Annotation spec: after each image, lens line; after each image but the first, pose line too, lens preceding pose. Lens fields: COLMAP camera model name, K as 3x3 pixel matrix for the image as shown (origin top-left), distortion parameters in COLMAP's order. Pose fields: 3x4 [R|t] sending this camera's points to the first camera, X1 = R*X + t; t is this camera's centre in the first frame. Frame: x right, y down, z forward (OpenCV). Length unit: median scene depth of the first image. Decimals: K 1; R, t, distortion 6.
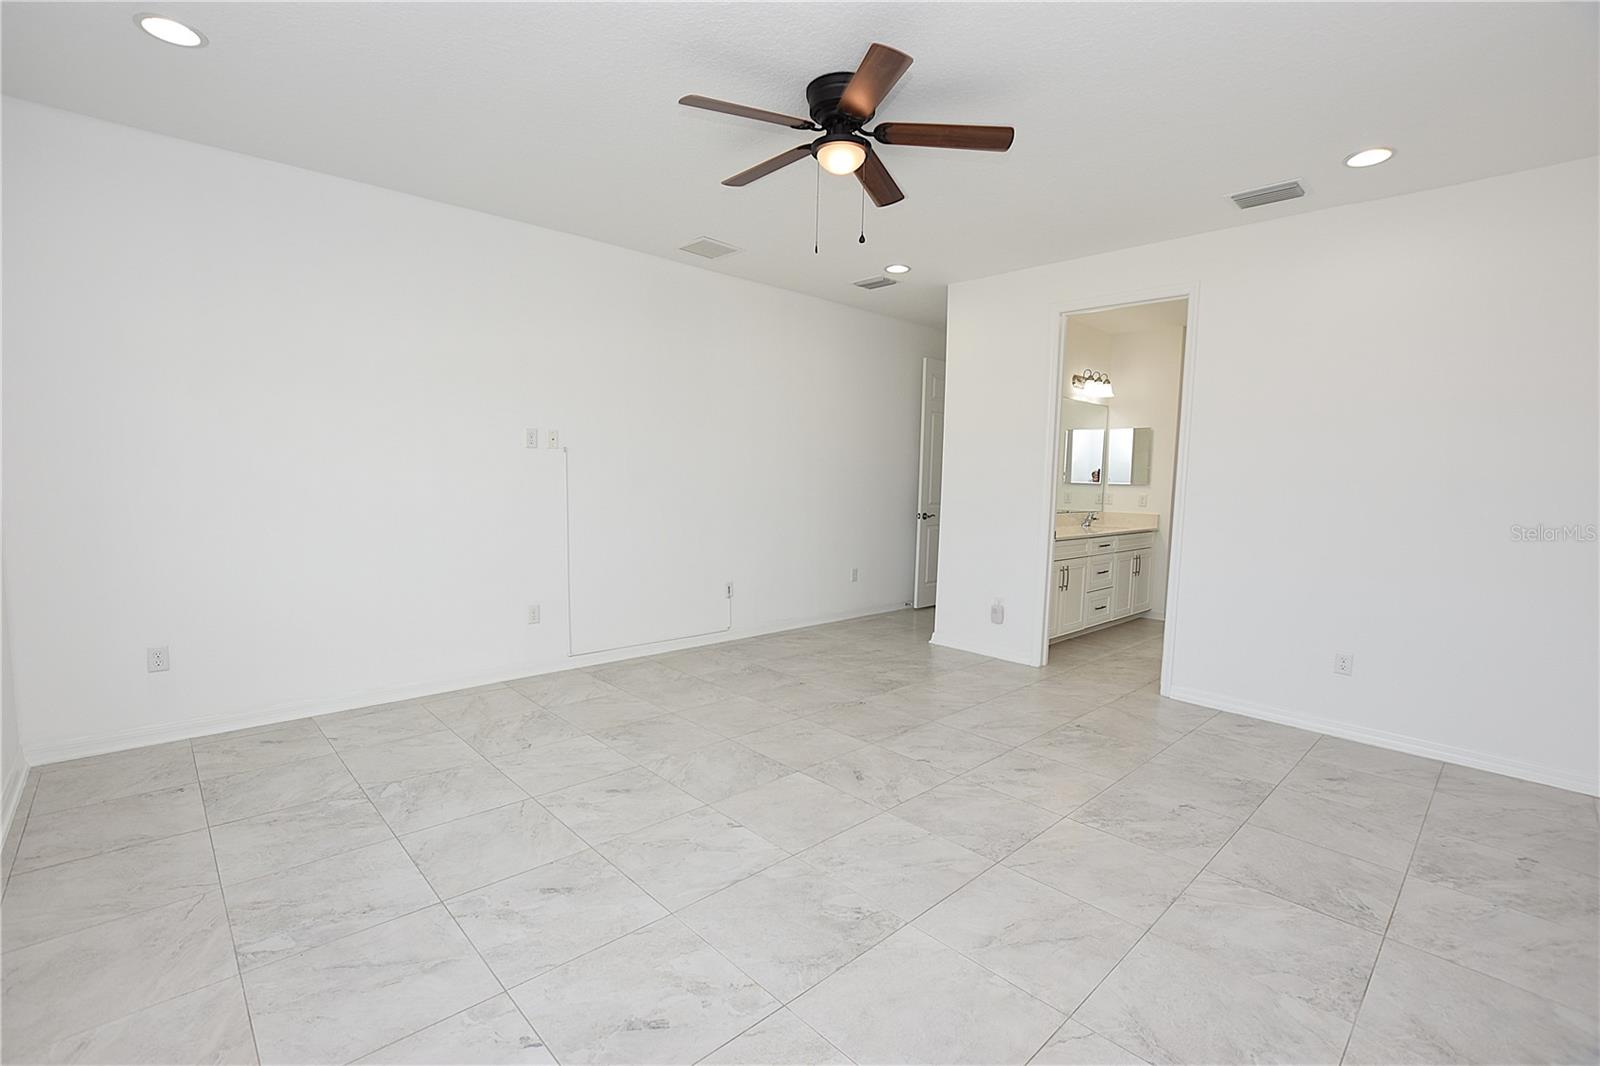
lens RADIAL K [[710.2, 0, 799.3], [0, 710.2, 534.1], [0, 0, 1]] dist [-0.024429, 0.004192]
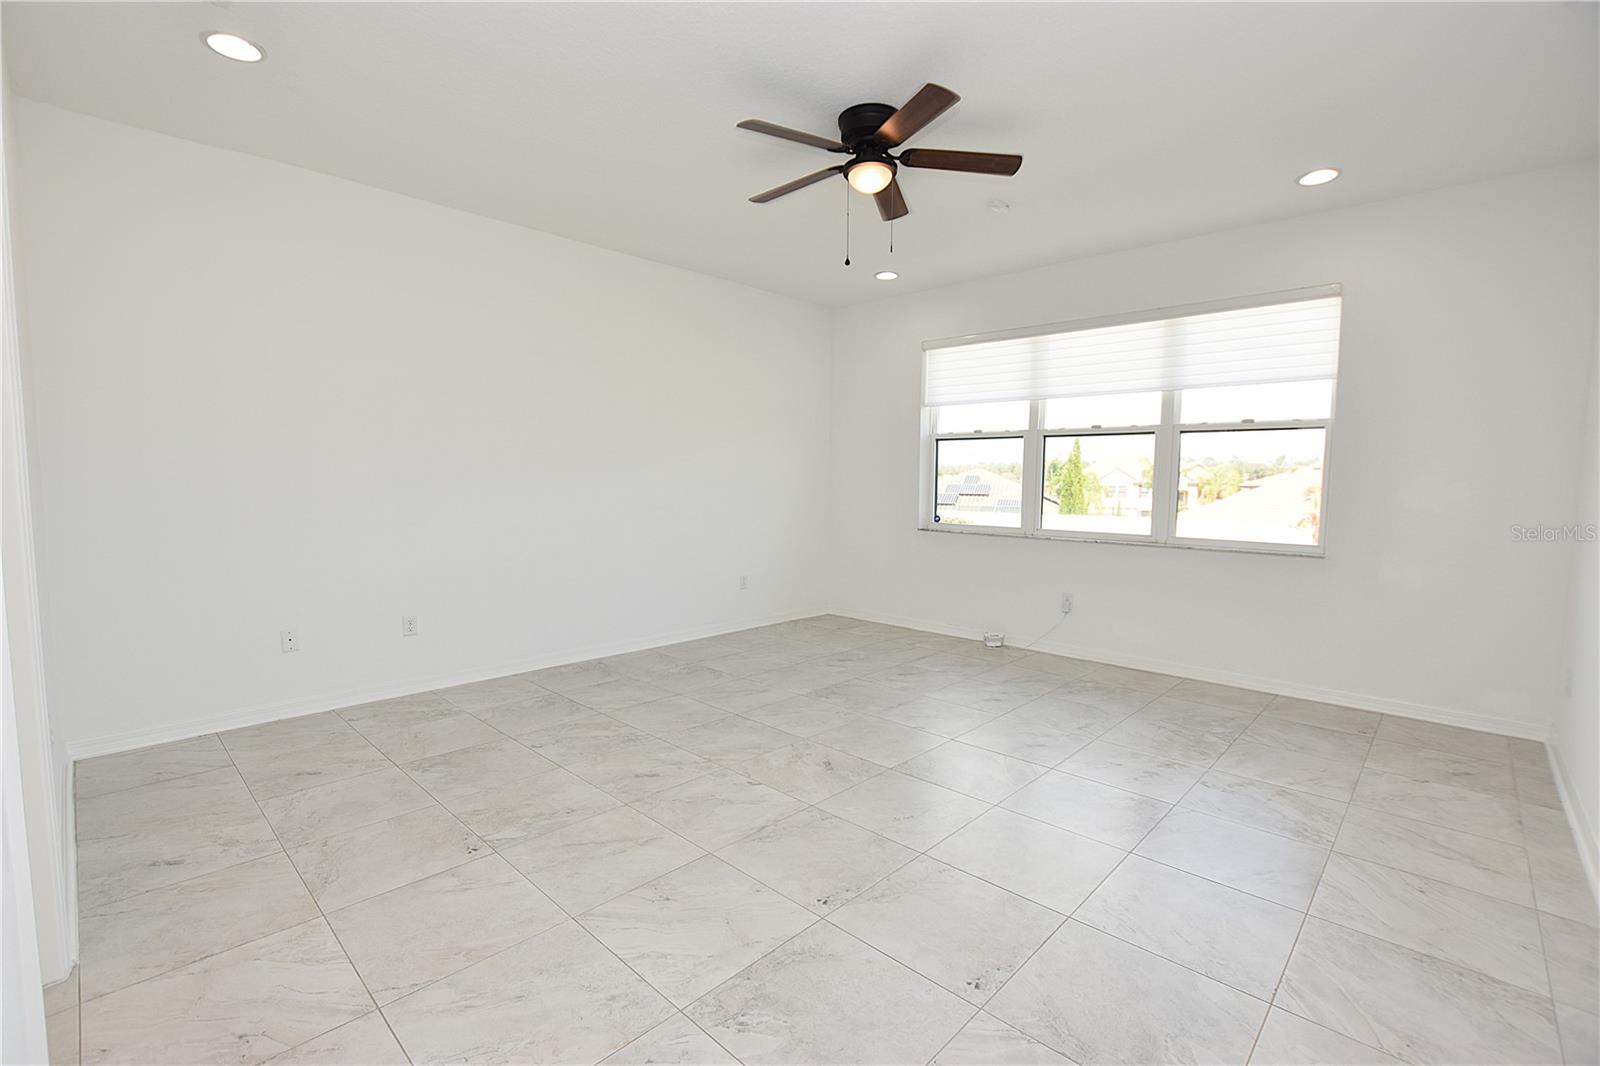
lens RADIAL K [[710.2, 0, 799.8], [0, 710.2, 539.2], [0, 0, 1]] dist [-0.024429, 0.004192]
pose [[-0.998123, -0.030472, -0.053113, 0.197197], [-0.039003, 0.985046, 0.167820, -0.143369], [0.047205, 0.169577, -0.984386, 2.040091]]
